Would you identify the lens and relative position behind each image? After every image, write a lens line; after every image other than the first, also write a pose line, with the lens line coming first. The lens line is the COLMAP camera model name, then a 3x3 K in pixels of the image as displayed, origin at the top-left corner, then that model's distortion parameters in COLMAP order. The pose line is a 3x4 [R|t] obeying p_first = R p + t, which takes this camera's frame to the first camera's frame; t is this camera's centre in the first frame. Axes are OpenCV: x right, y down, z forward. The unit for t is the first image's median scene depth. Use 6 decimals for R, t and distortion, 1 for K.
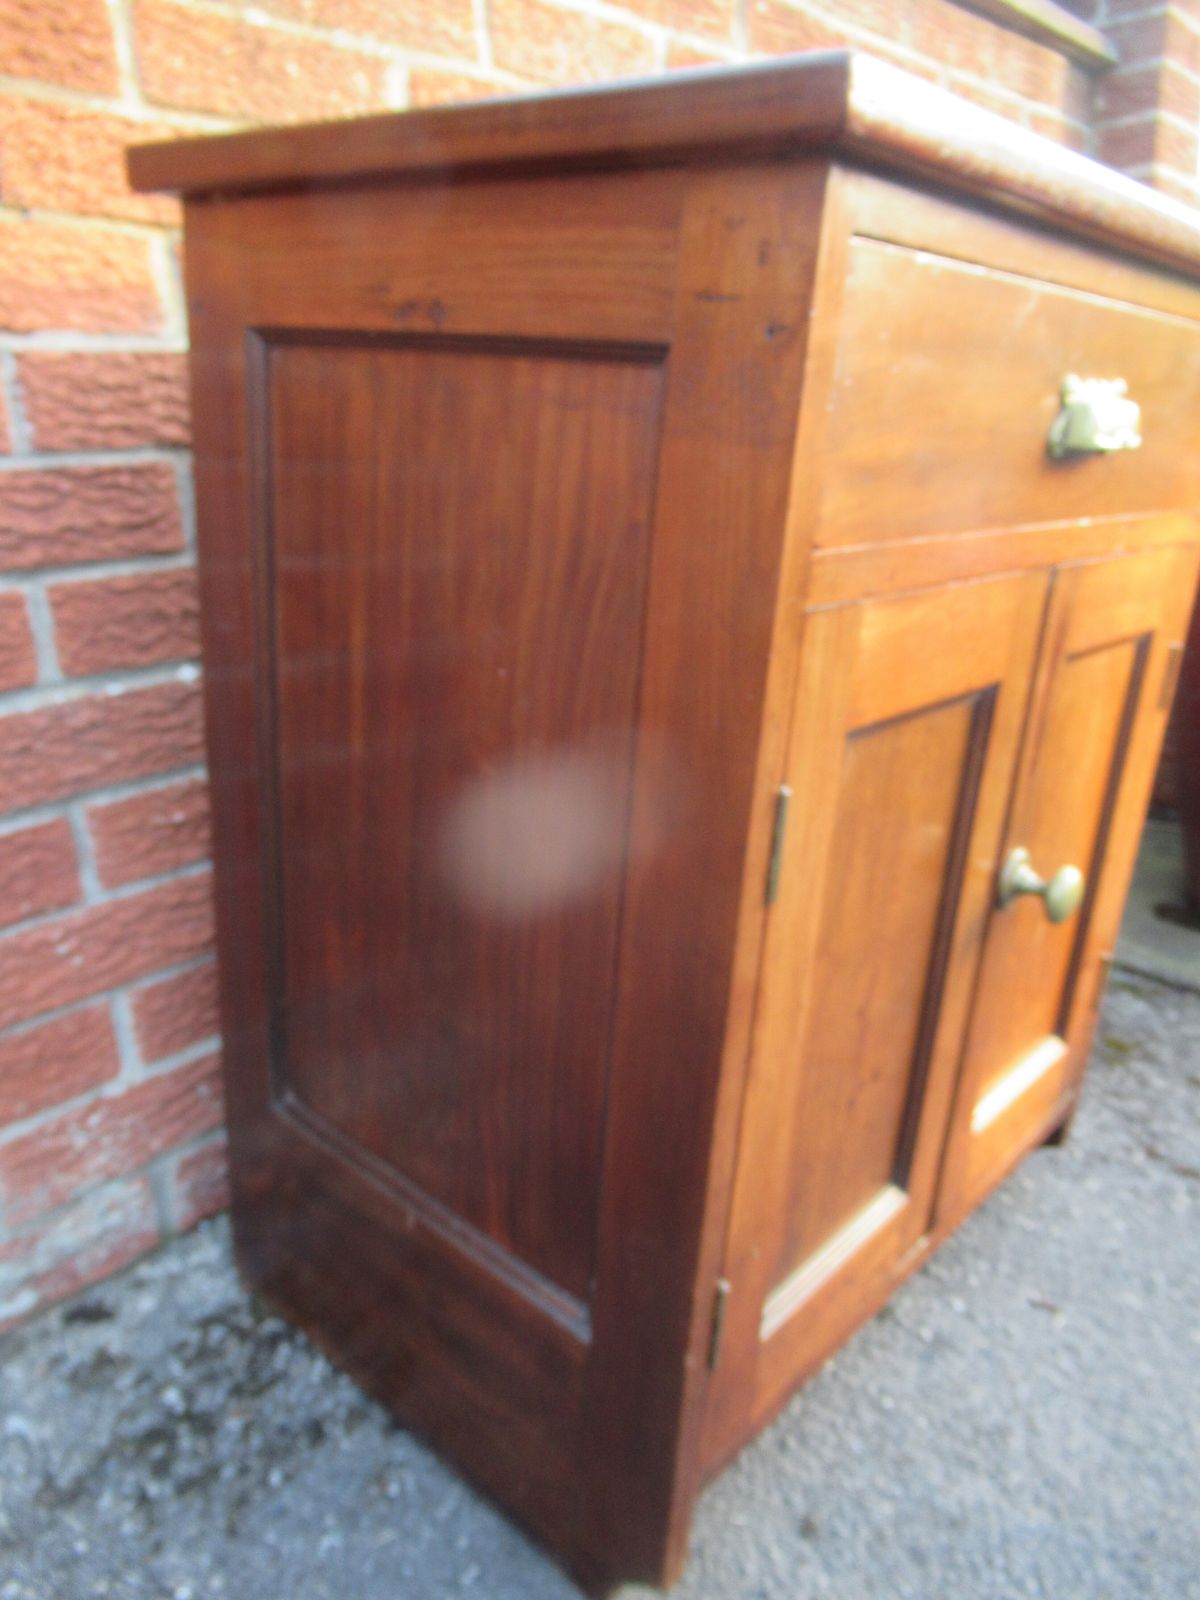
lens RADIAL K [[1201.3, 0, 597.7], [0, 1201.3, 794.3], [0, 0, 1]] dist [0.005434, 0.001773]
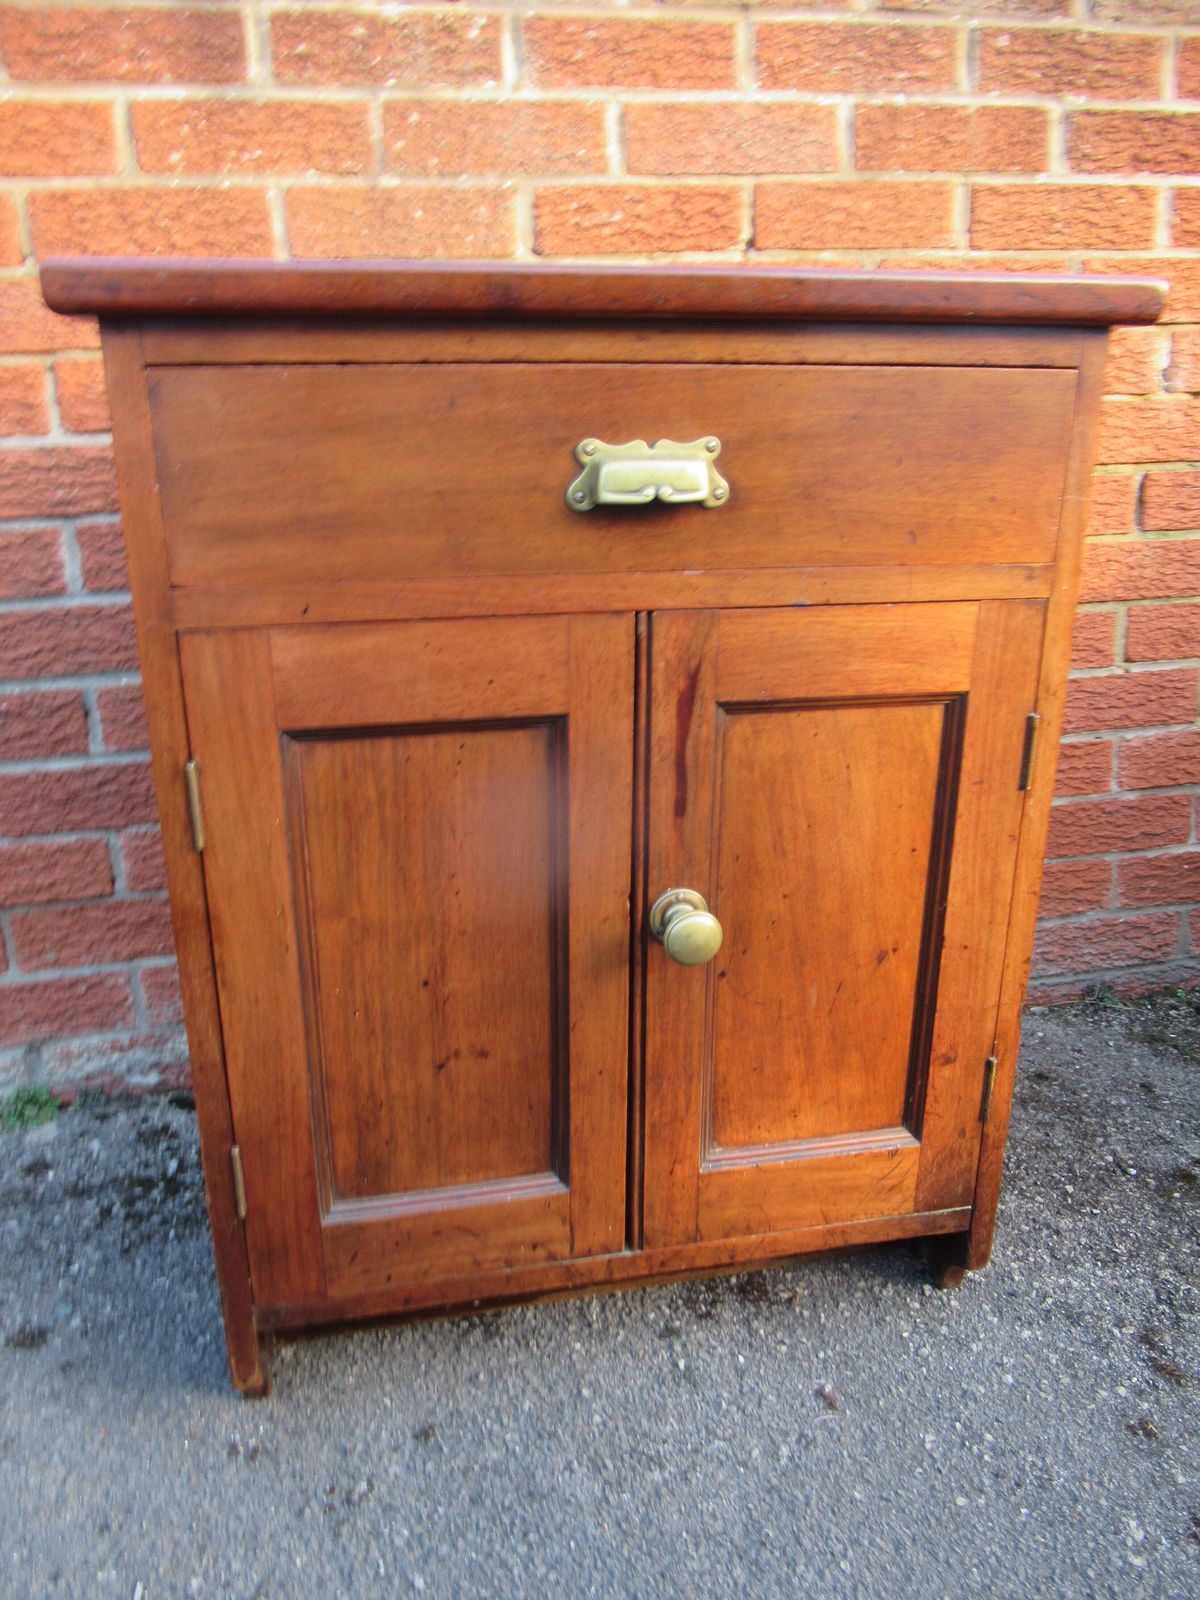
lens RADIAL K [[1201.3, 0, 587.2], [0, 1201.3, 792.5], [0, 0, 1]] dist [0.005434, 0.001773]
pose [[0.796912, 0.138610, -0.587978, 0.823426], [-0.156121, 0.987510, 0.021198, -0.040998], [0.583573, 0.074903, 0.808599, 0.107061]]
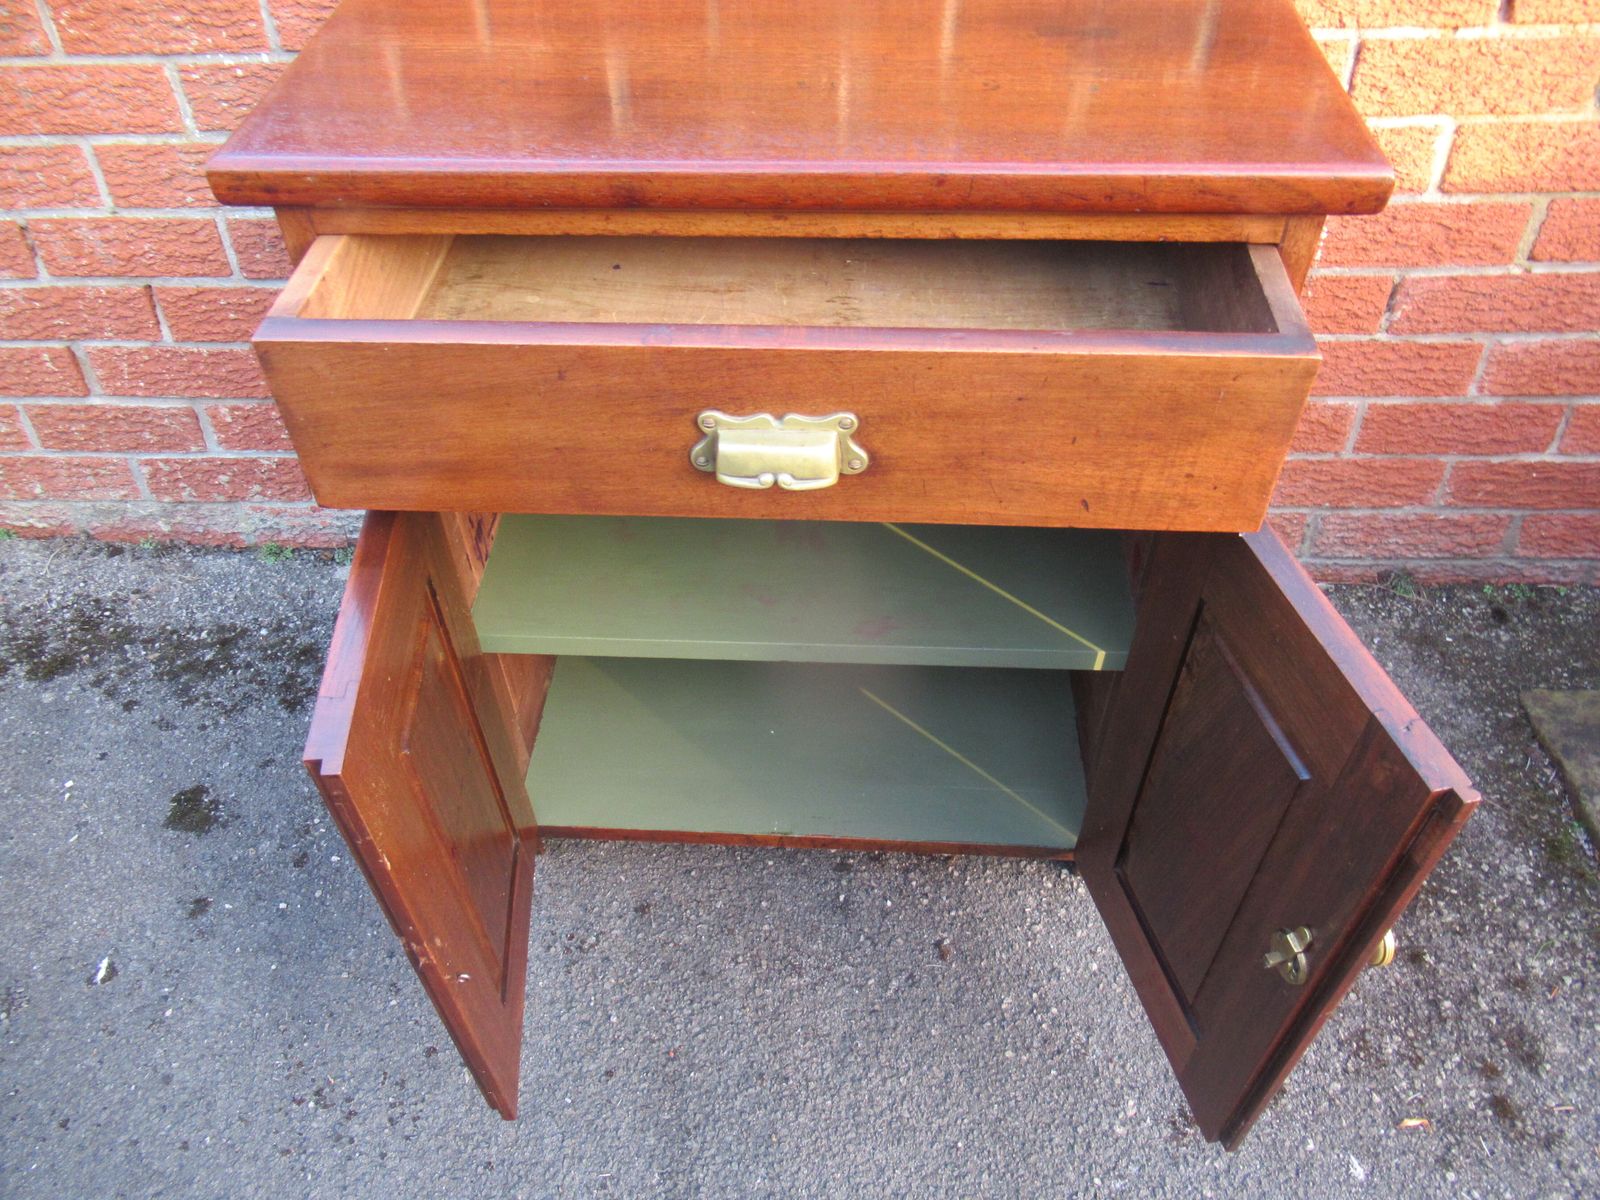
lens RADIAL K [[1201.3, 0, 782.6], [0, 1201.3, 598.1], [0, 0, 1]] dist [0.005434, 0.001773]
pose [[0.613575, 0.518306, -0.595722, 0.940862], [-0.207777, 0.833813, 0.511453, -0.534278], [0.761810, -0.190038, 0.619299, 0.222596]]
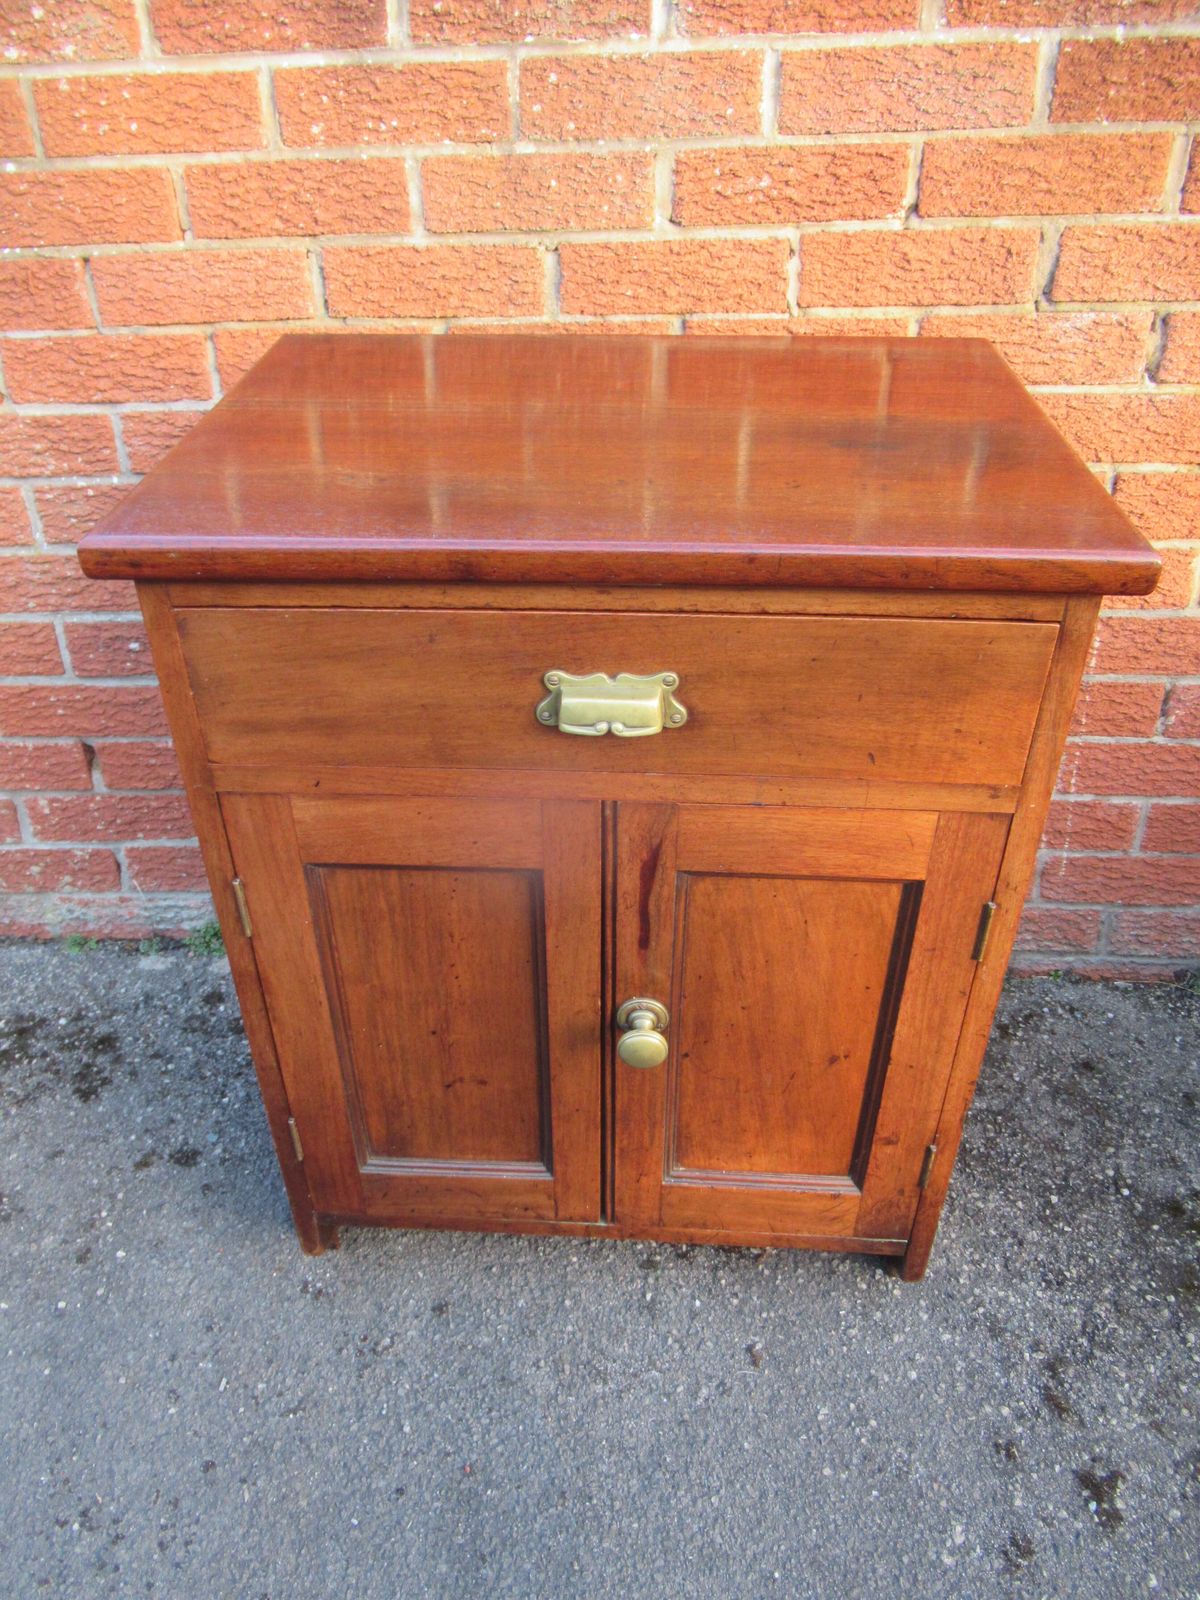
lens RADIAL K [[1201.3, 0, 585.5], [0, 1201.3, 795.8], [0, 0, 1]] dist [0.005434, 0.001773]
pose [[0.615576, 0.401852, -0.677925, 0.974395], [-0.221863, 0.913801, 0.340213, -0.495123], [0.756203, -0.059020, 0.651670, 0.178047]]
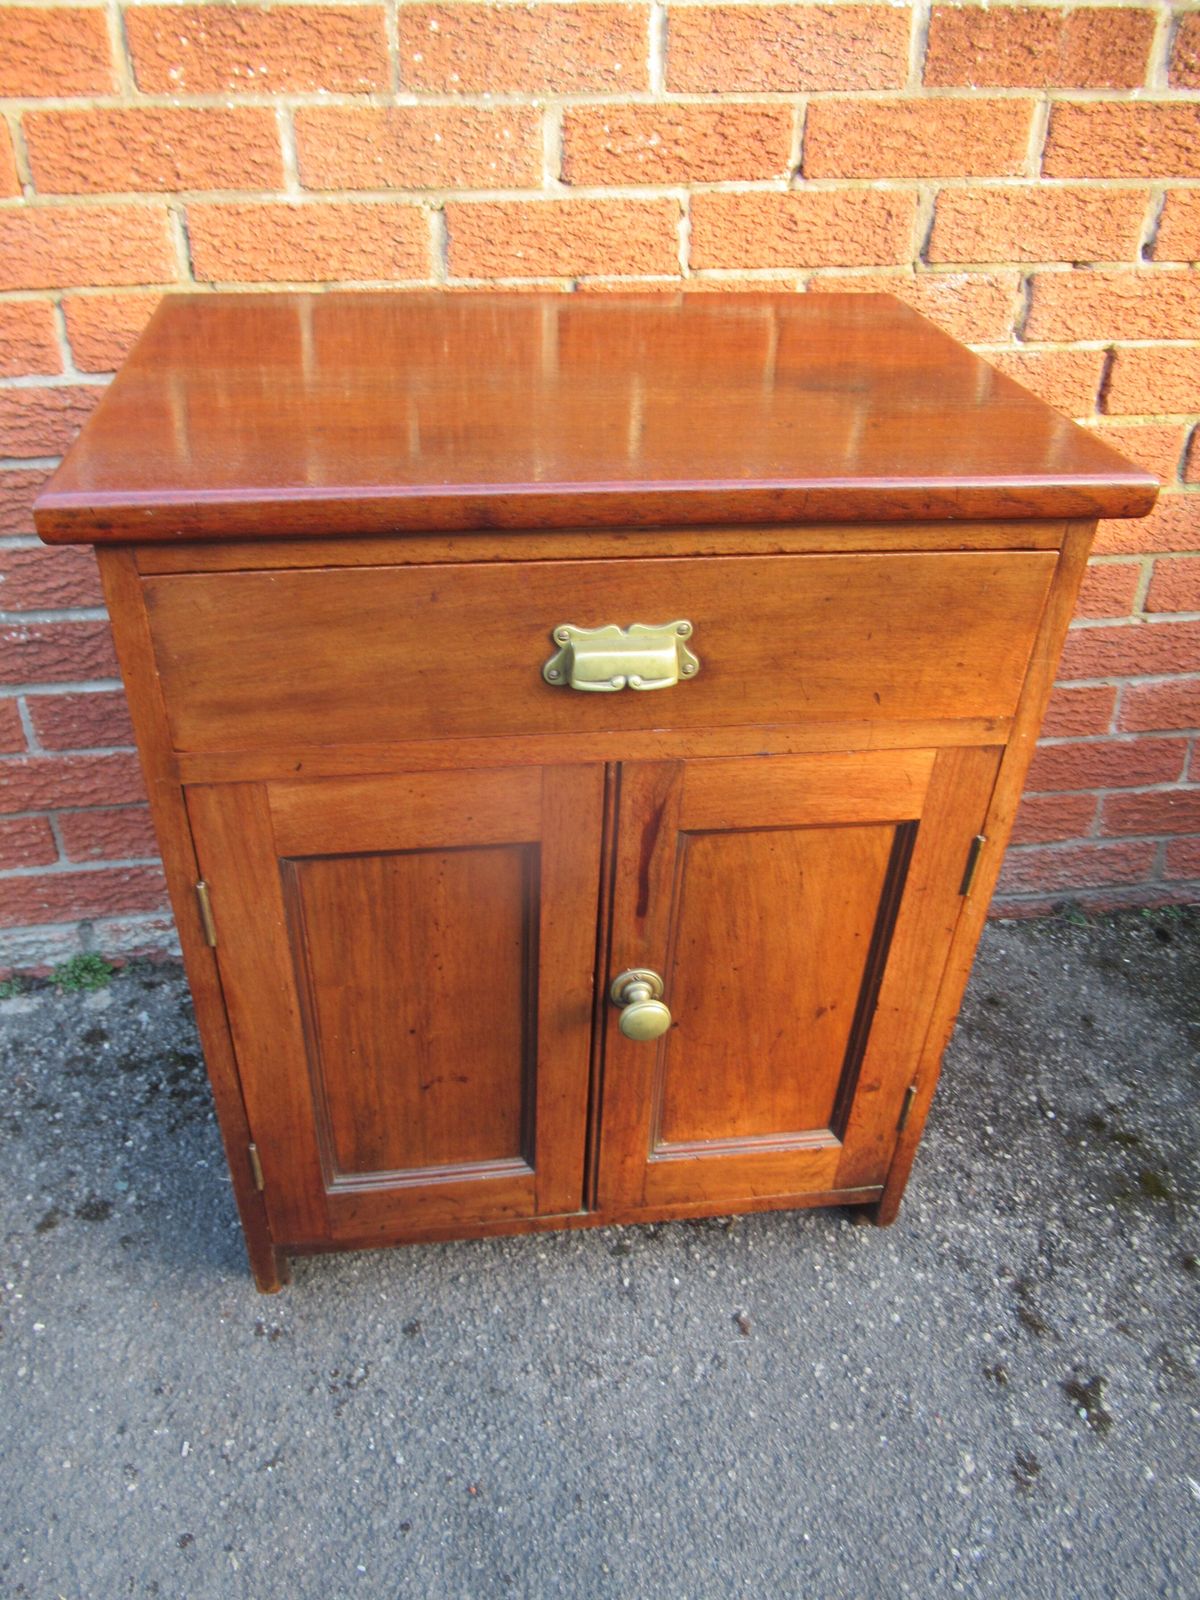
lens RADIAL K [[1201.3, 0, 585.5], [0, 1201.3, 794.6], [0, 0, 1]] dist [0.005434, 0.001773]
pose [[0.758094, 0.343597, -0.554287, 0.835089], [-0.206055, 0.932605, 0.296291, -0.411632], [0.618736, -0.110403, 0.777803, 0.083814]]
